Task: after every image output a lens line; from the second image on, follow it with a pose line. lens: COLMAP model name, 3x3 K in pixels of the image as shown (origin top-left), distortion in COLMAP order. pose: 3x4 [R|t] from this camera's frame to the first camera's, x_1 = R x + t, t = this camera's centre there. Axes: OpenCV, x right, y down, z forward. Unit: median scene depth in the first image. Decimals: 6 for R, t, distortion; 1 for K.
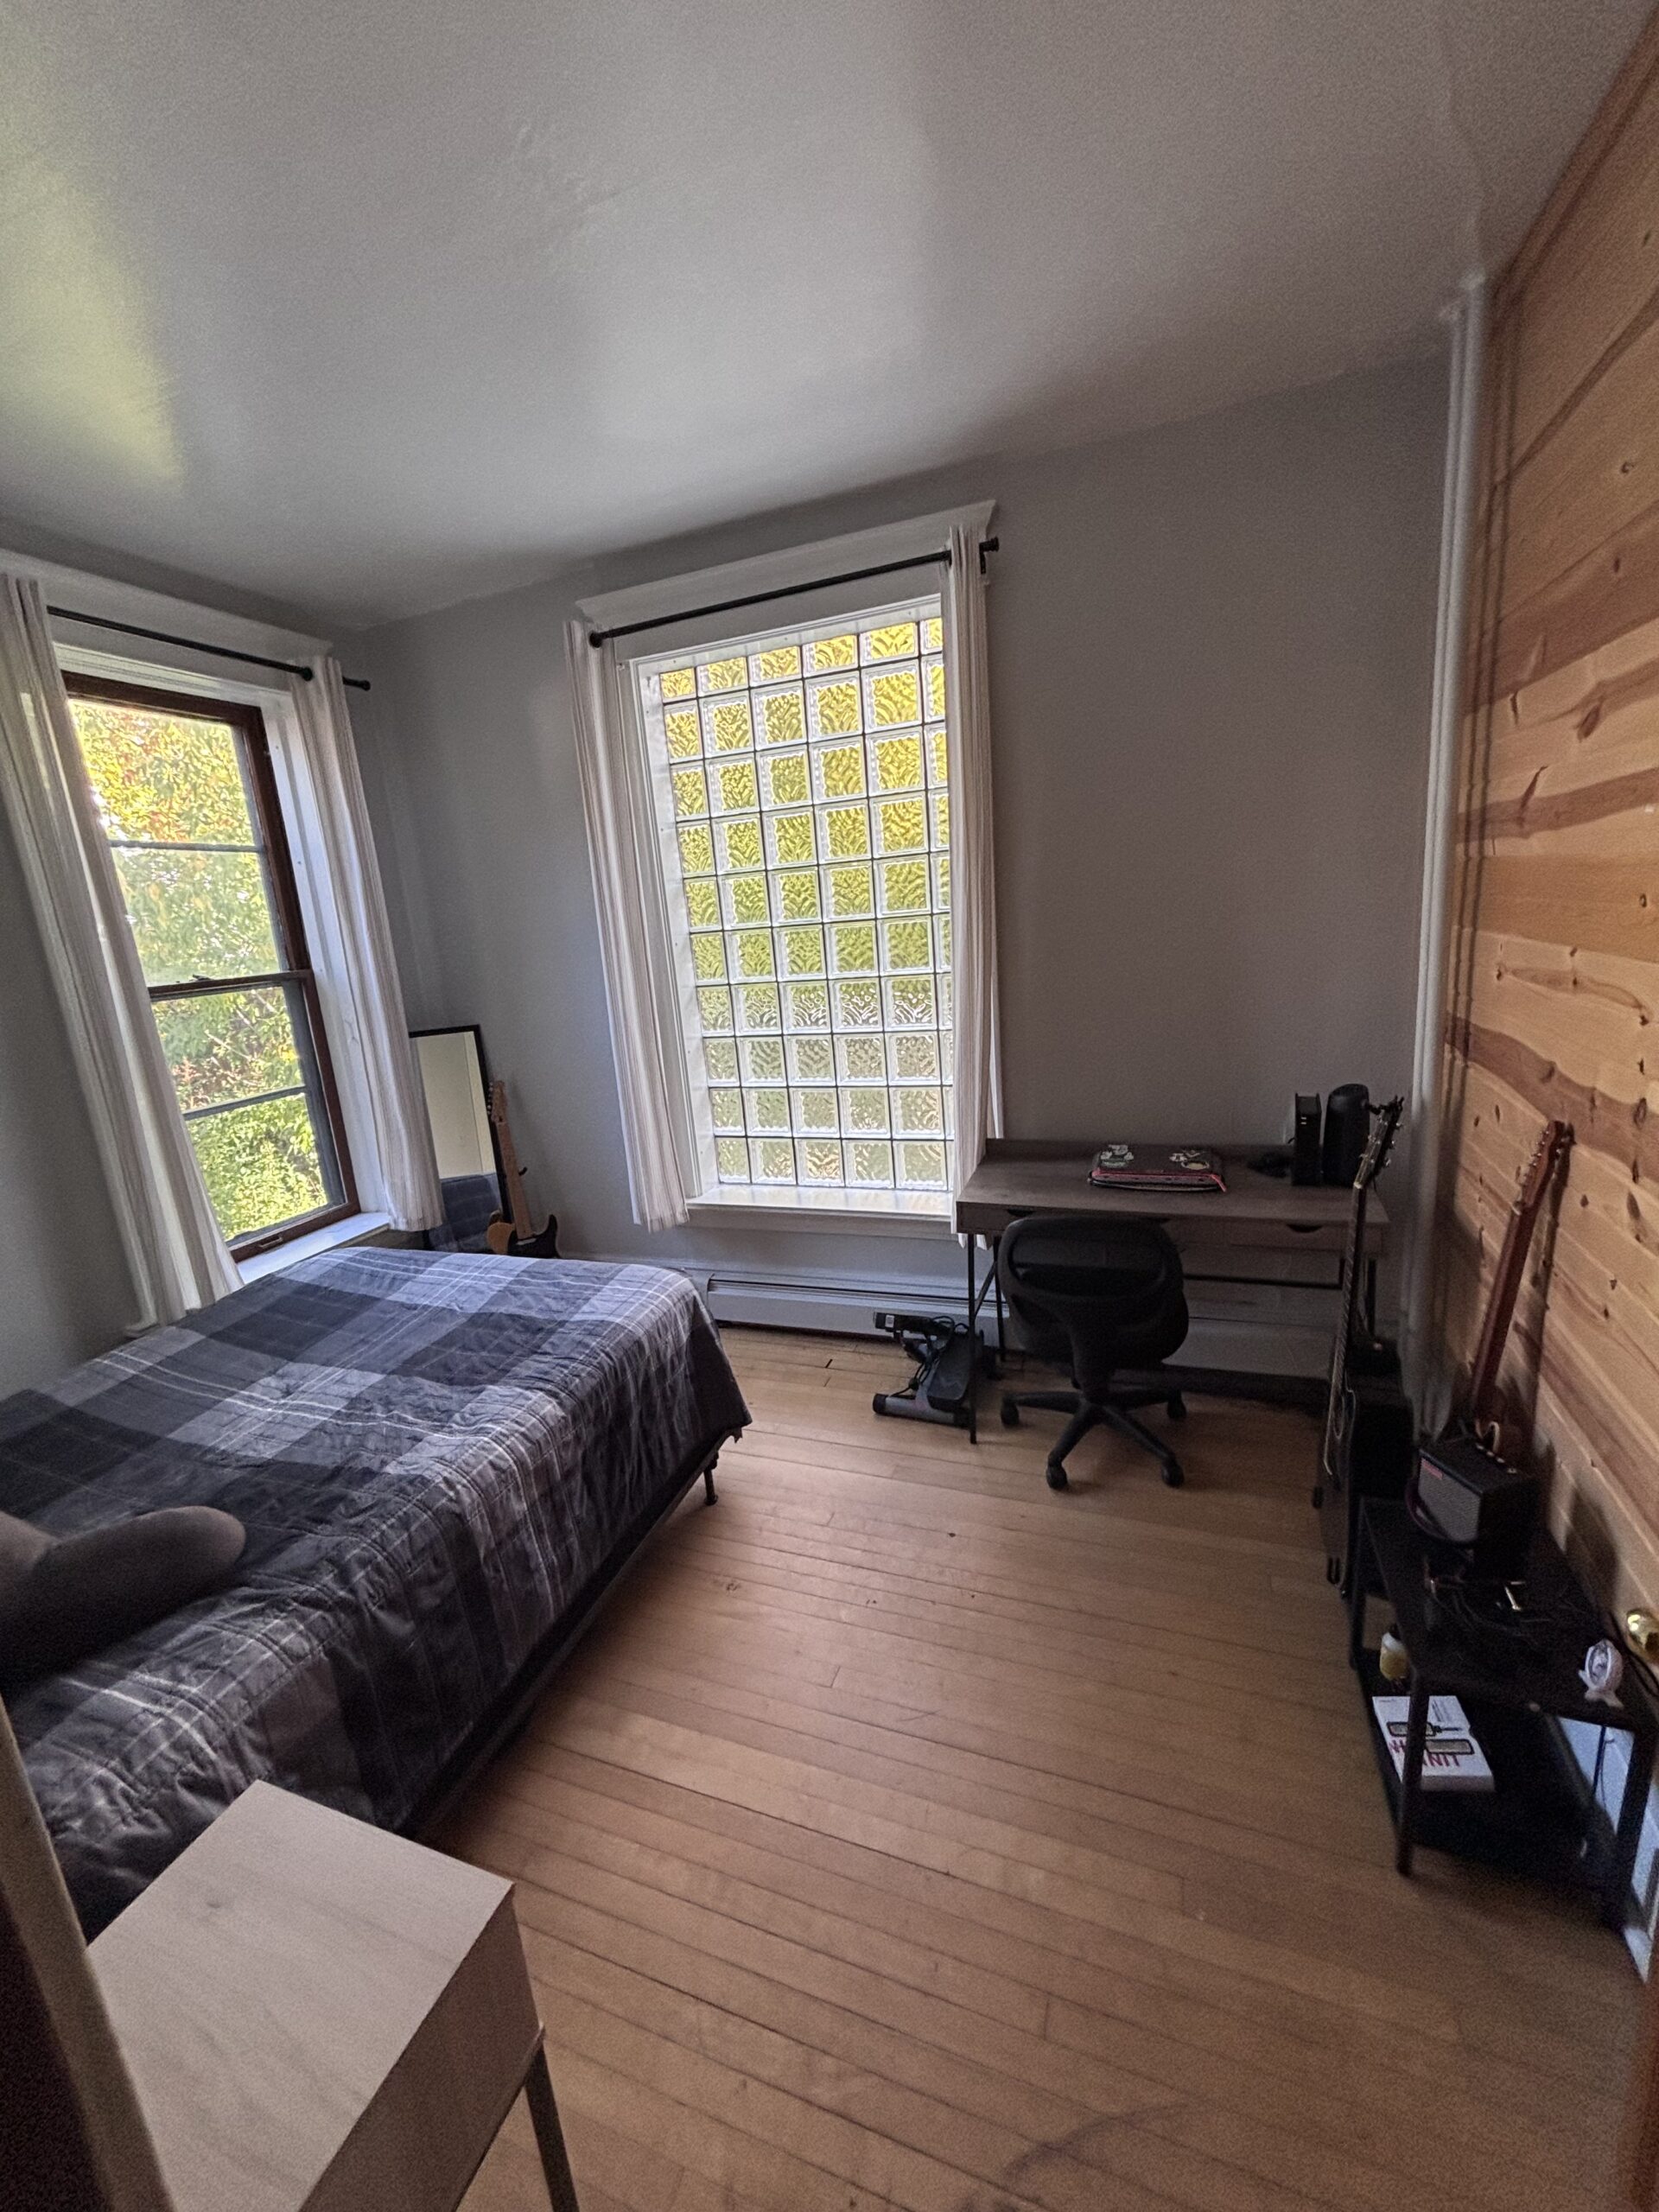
lens RADIAL K [[889.3, 0, 823.7], [0, 889.3, 1103.3], [0, 0, 1]] dist [-0.001643, 0.000207]
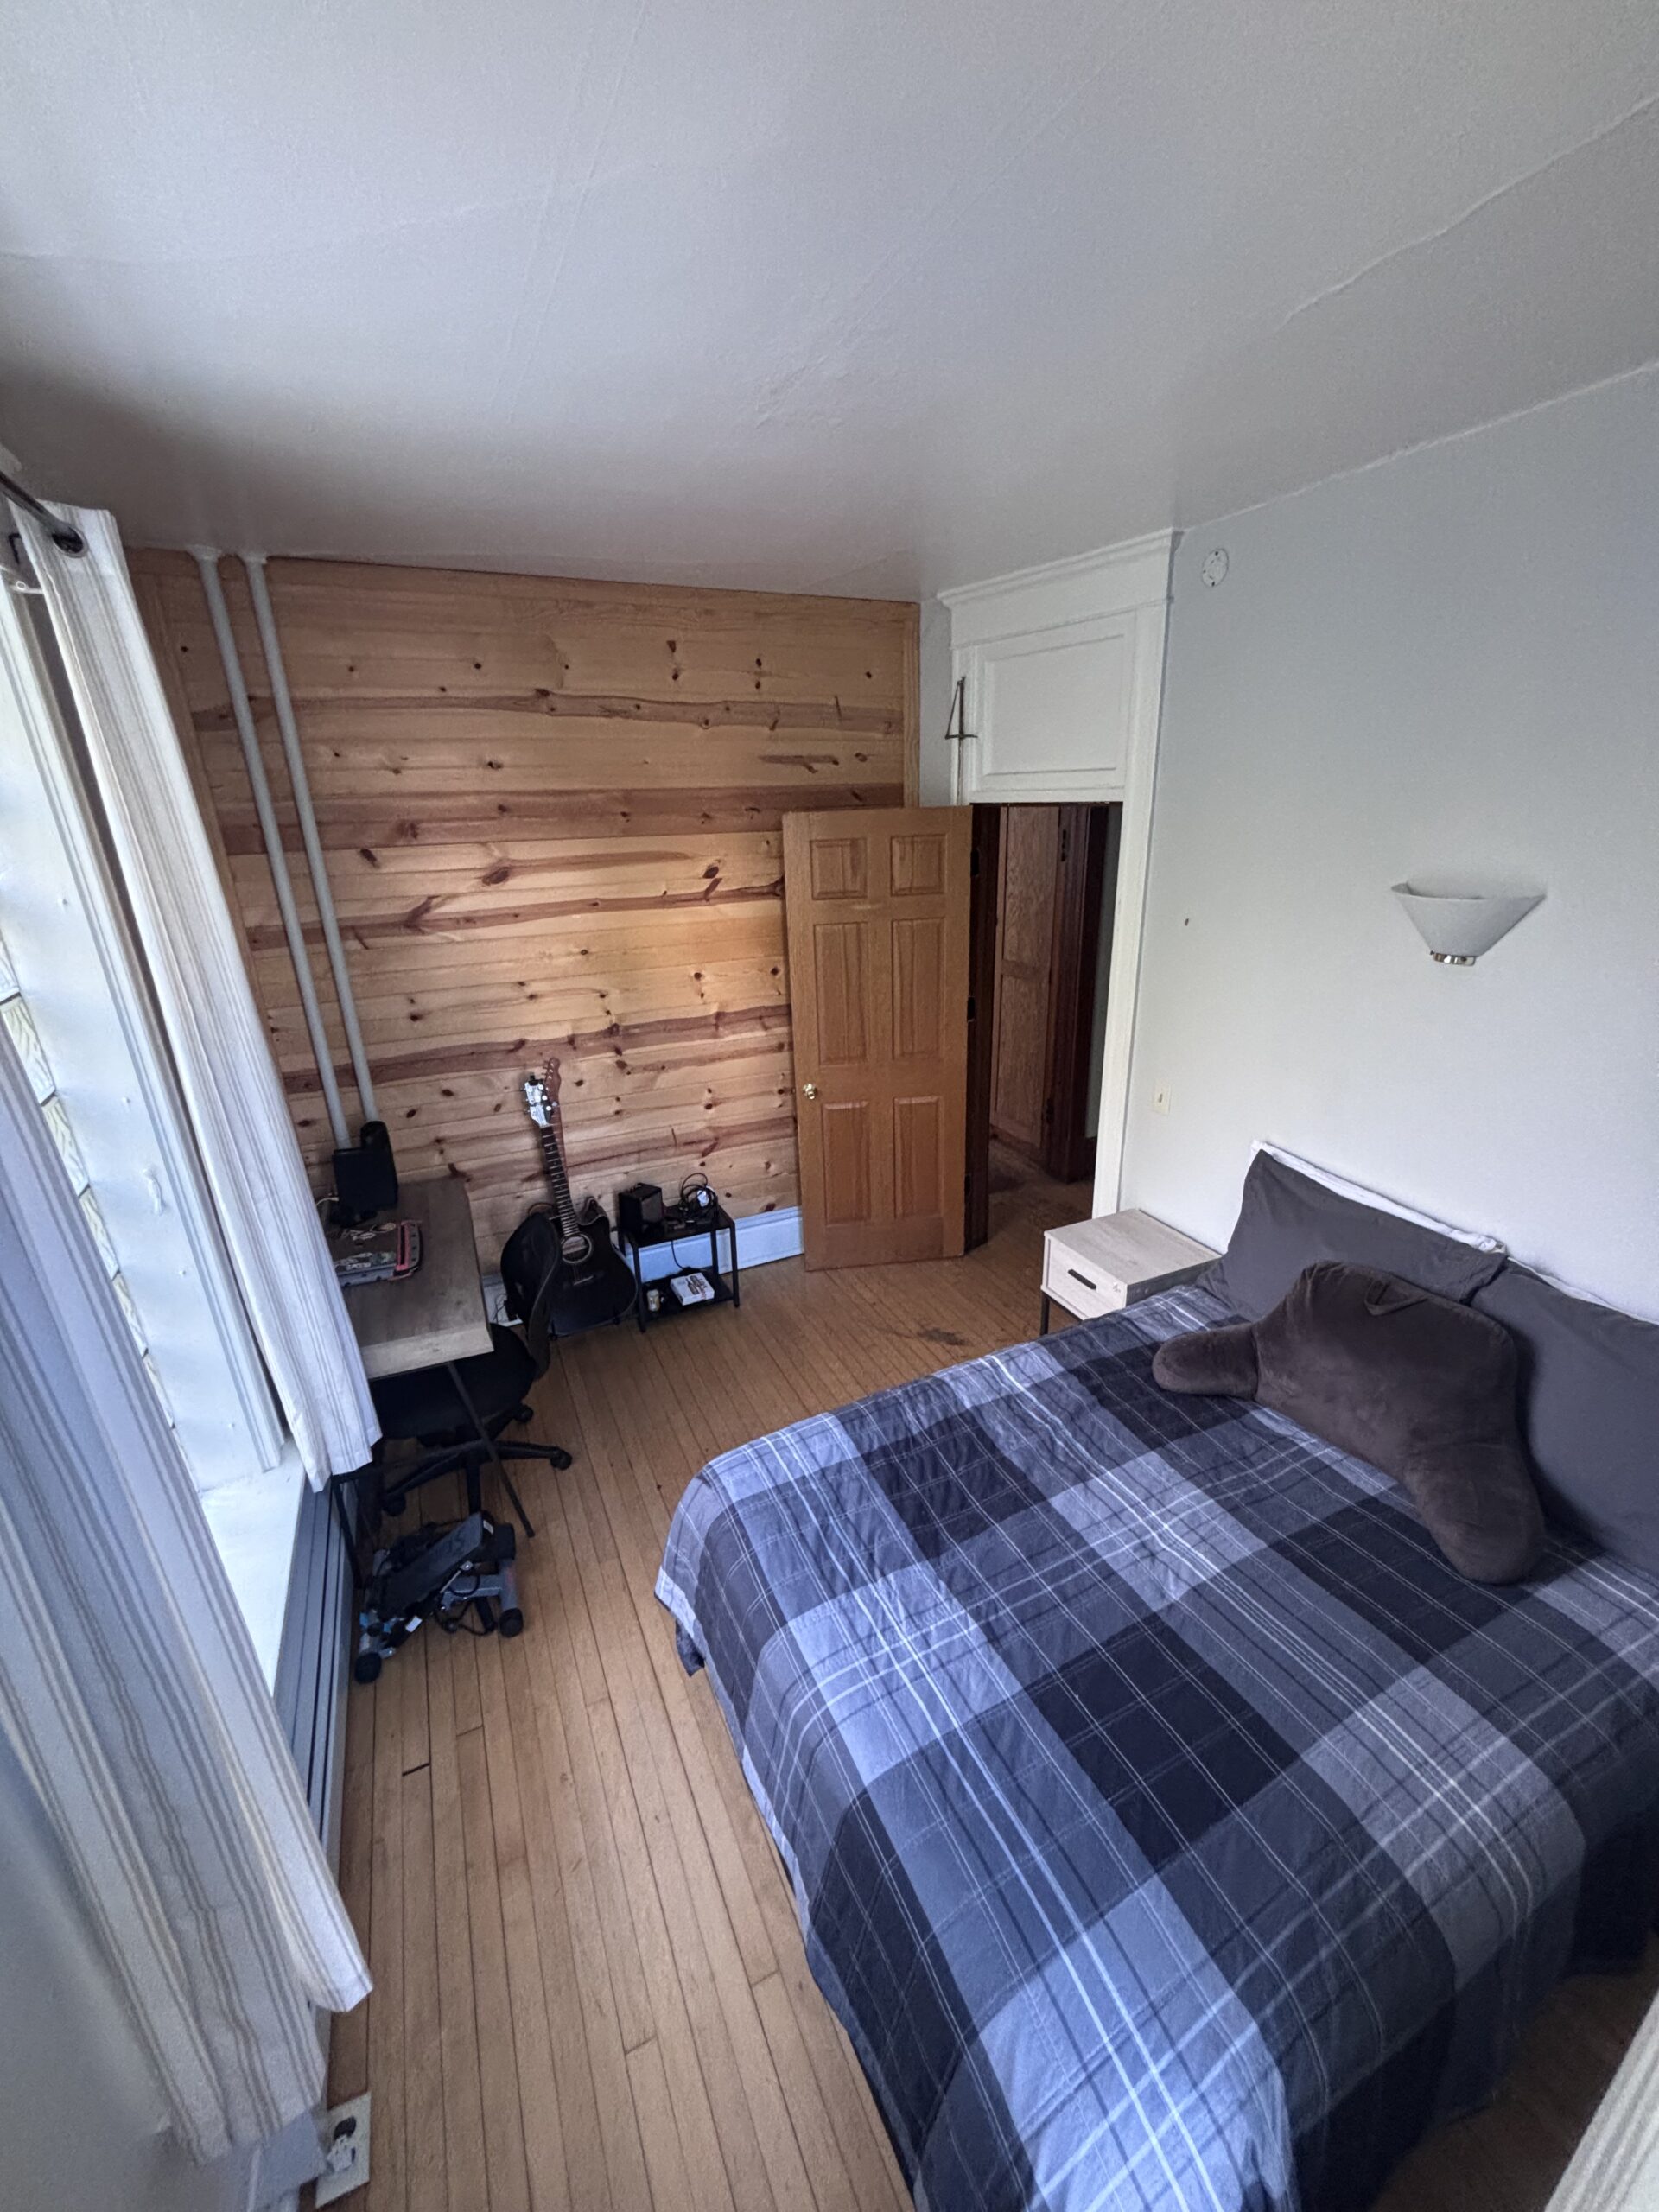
lens RADIAL K [[889.3, 0, 824.4], [0, 889.3, 1113.7], [0, 0, 1]] dist [-0.001643, 0.000207]
pose [[-0.714607, -0.142921, 0.684770, -0.923326], [0.238919, 0.870174, 0.430947, -0.514531], [-0.657460, 0.471562, -0.587686, 1.540068]]
